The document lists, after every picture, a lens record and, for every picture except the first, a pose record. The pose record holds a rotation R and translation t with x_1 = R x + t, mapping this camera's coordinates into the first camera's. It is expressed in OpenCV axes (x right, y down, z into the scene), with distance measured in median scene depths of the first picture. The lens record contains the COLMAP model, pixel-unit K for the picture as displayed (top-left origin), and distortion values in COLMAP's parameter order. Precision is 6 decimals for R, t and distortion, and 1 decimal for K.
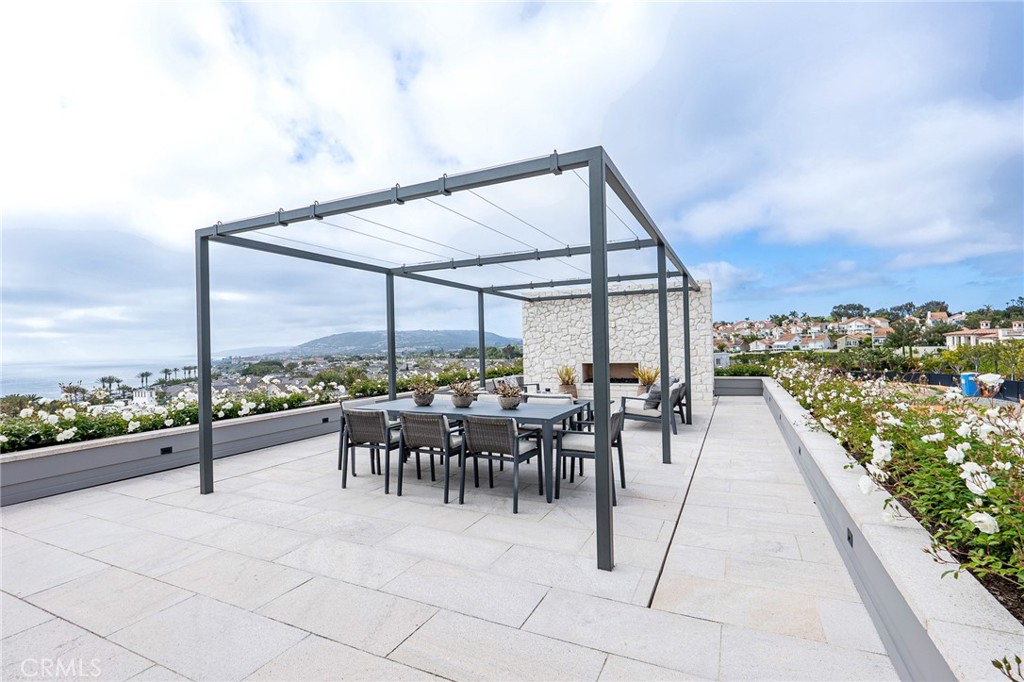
lens RADIAL K [[475.1, 0, 509.0], [0, 475.1, 342.8], [0, 0, 1]] dist [-0.000855, -0.000161]
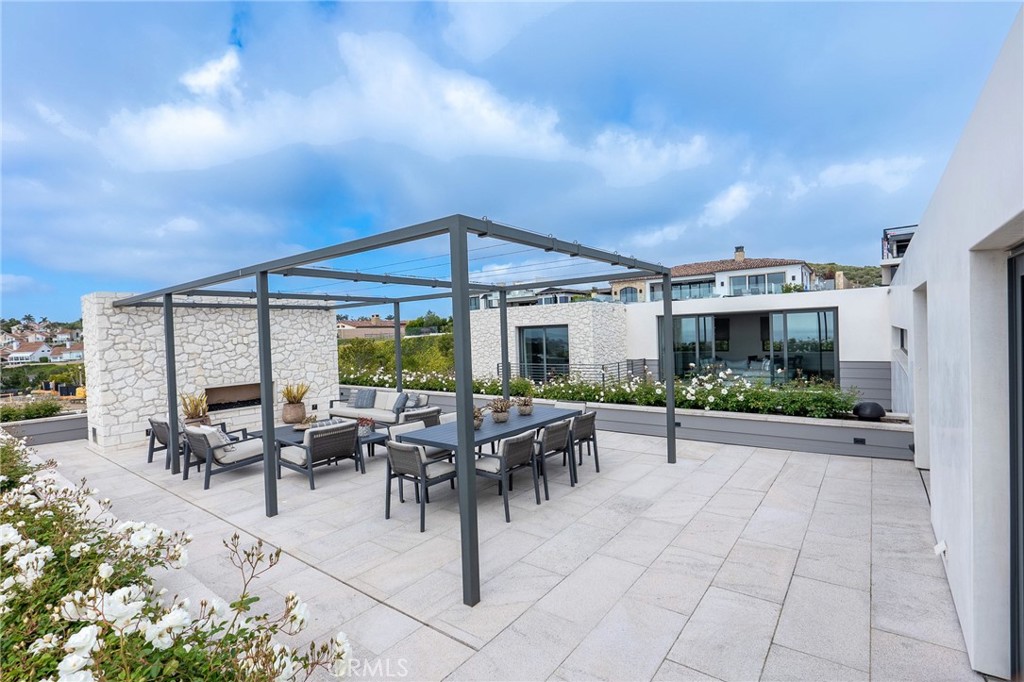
lens RADIAL K [[475.1, 0, 509.0], [0, 475.1, 342.8], [0, 0, 1]] dist [-0.000855, -0.000161]
pose [[0.194809, -0.002296, 0.980838, -1.383692], [0.018411, 0.999830, -0.001317, -0.062145], [-0.980668, 0.018315, 0.194818, 0.857059]]
